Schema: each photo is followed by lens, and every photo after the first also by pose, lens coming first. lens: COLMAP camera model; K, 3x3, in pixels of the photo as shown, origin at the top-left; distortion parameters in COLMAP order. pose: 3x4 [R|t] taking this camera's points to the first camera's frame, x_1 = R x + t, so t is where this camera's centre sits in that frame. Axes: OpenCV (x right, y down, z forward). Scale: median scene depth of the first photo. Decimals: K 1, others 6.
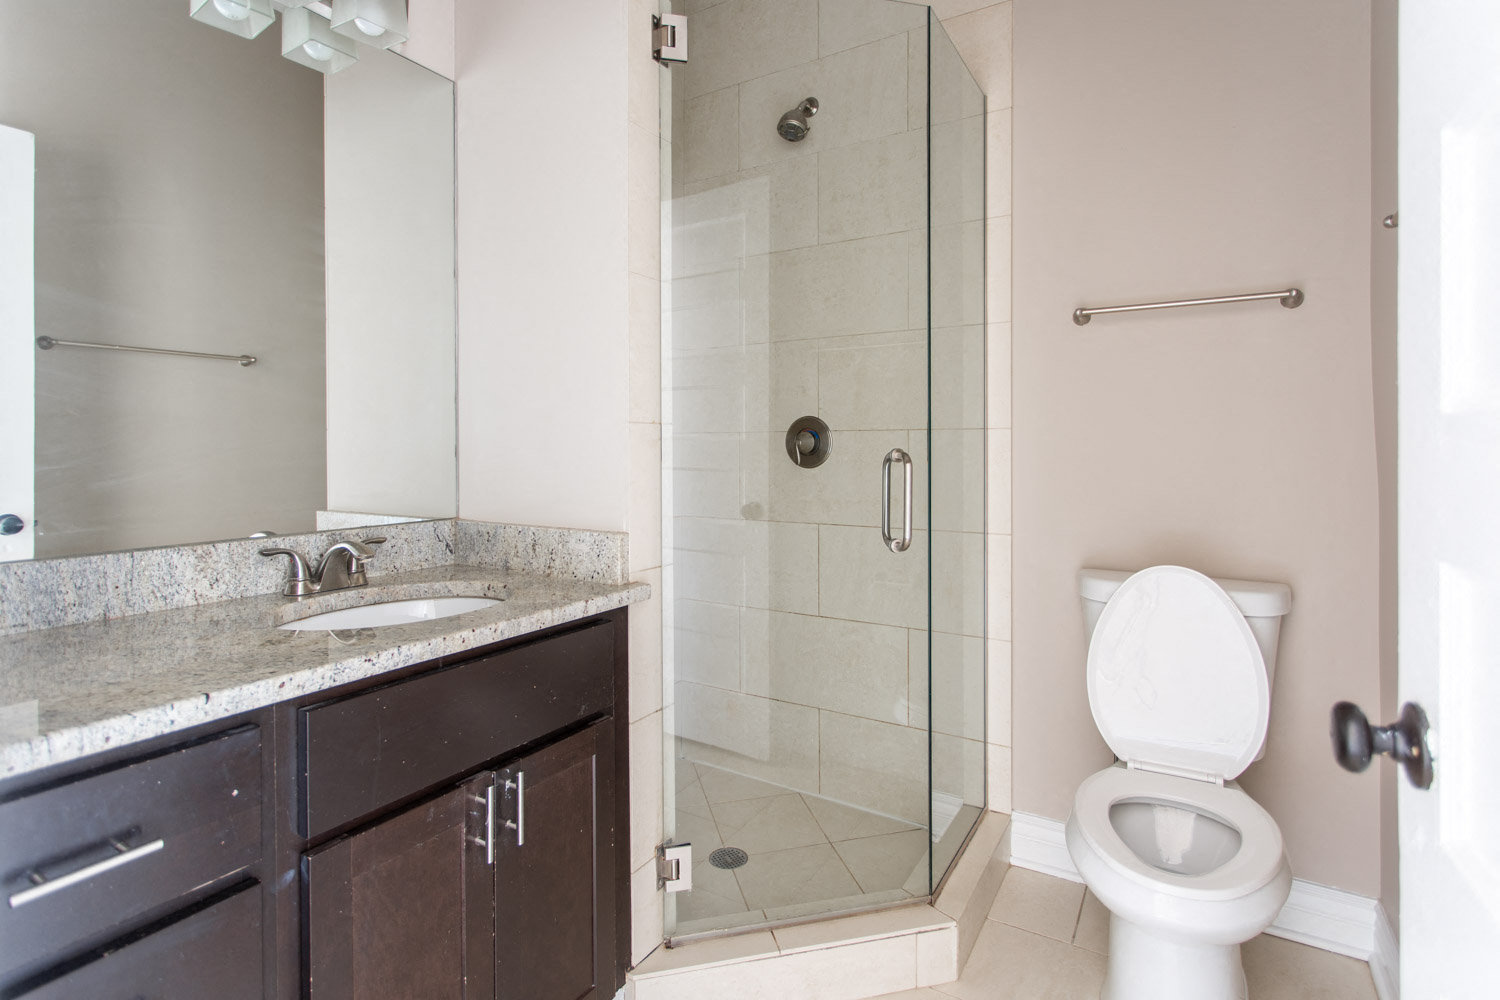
lens RADIAL K [[752.0, 0, 754.3], [0, 752.0, 436.8], [0, 0, 1]] dist [0.004897, 0.000462]
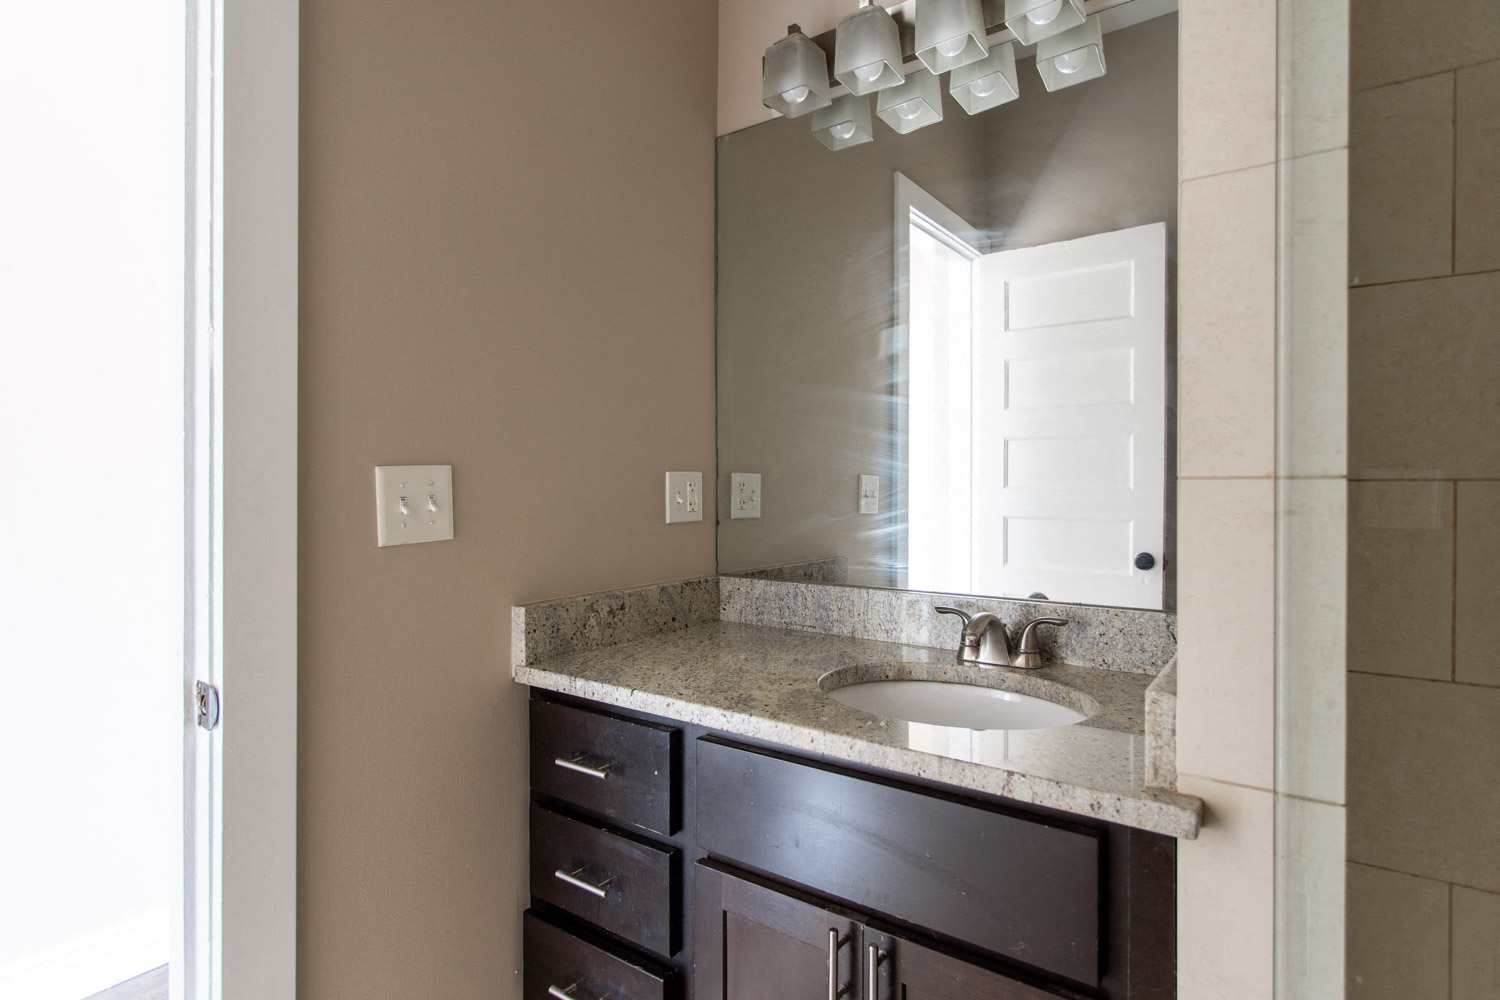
lens RADIAL K [[752.0, 0, 777.1], [0, 752.0, 487.2], [0, 0, 1]] dist [0.004897, 0.000462]
pose [[-0.066737, 0.002306, -0.997768, 0.328605], [0.016945, 0.999856, 0.001177, -0.016614], [0.997627, -0.016828, -0.066766, 0.690613]]
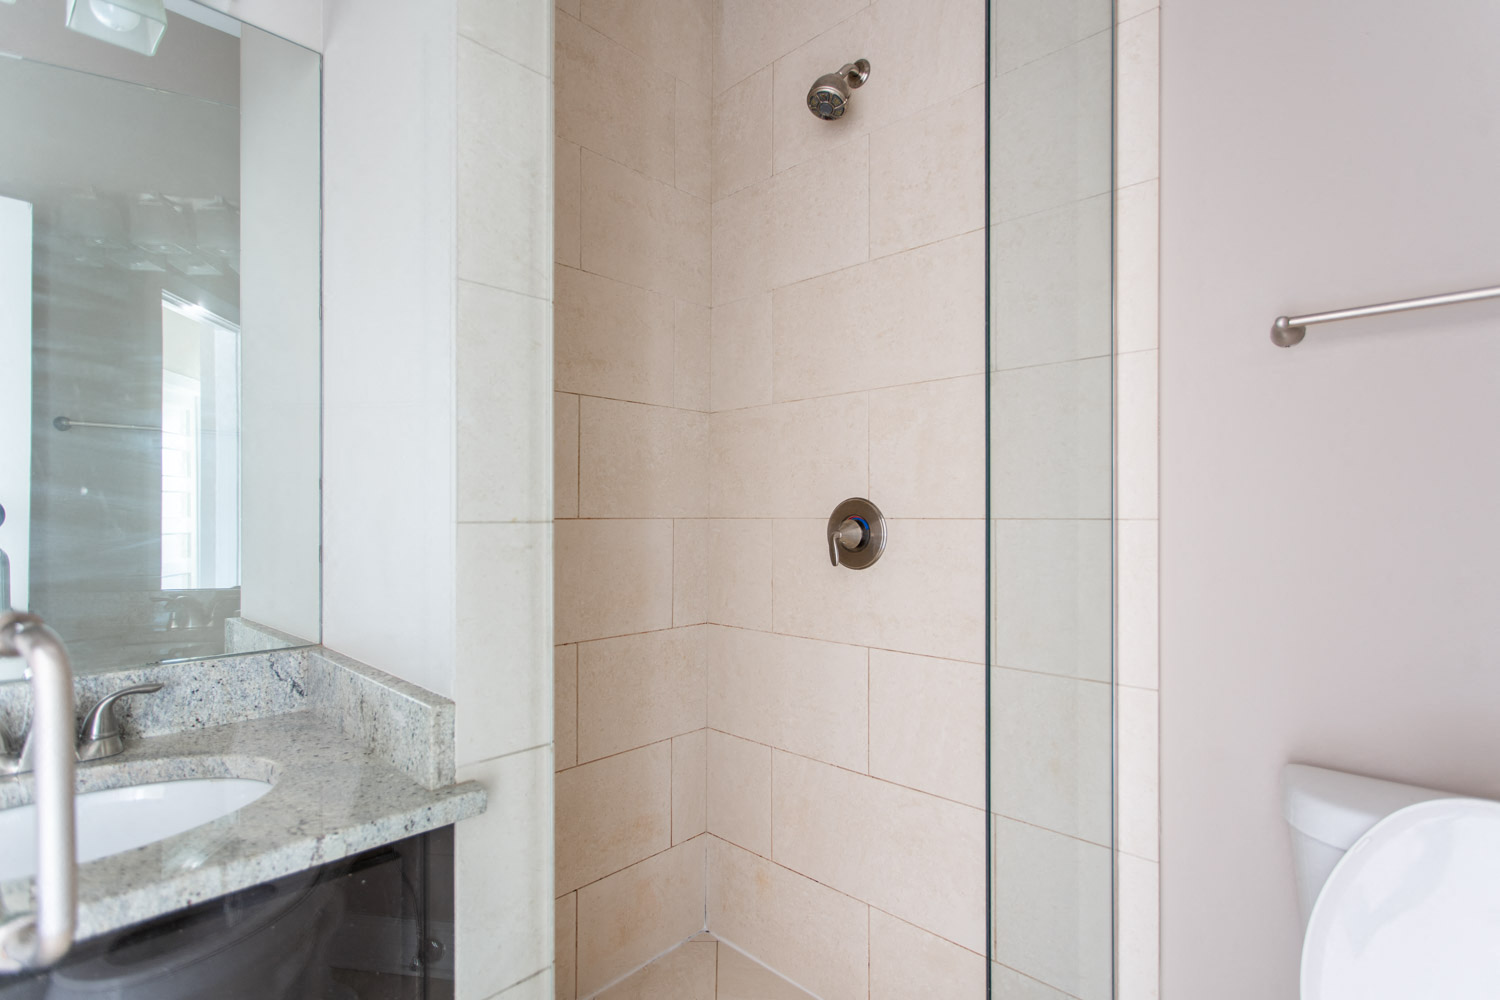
lens RADIAL K [[721.4, 0, 744.6], [0, 721.4, 506.3], [0, 0, 1]] dist [0.001741, -0.001873]
pose [[0.974753, -0.001690, -0.223282, 0.177950], [0.002181, 0.999996, 0.001955, -0.030056], [0.223277, -0.002392, 0.974752, 0.430430]]
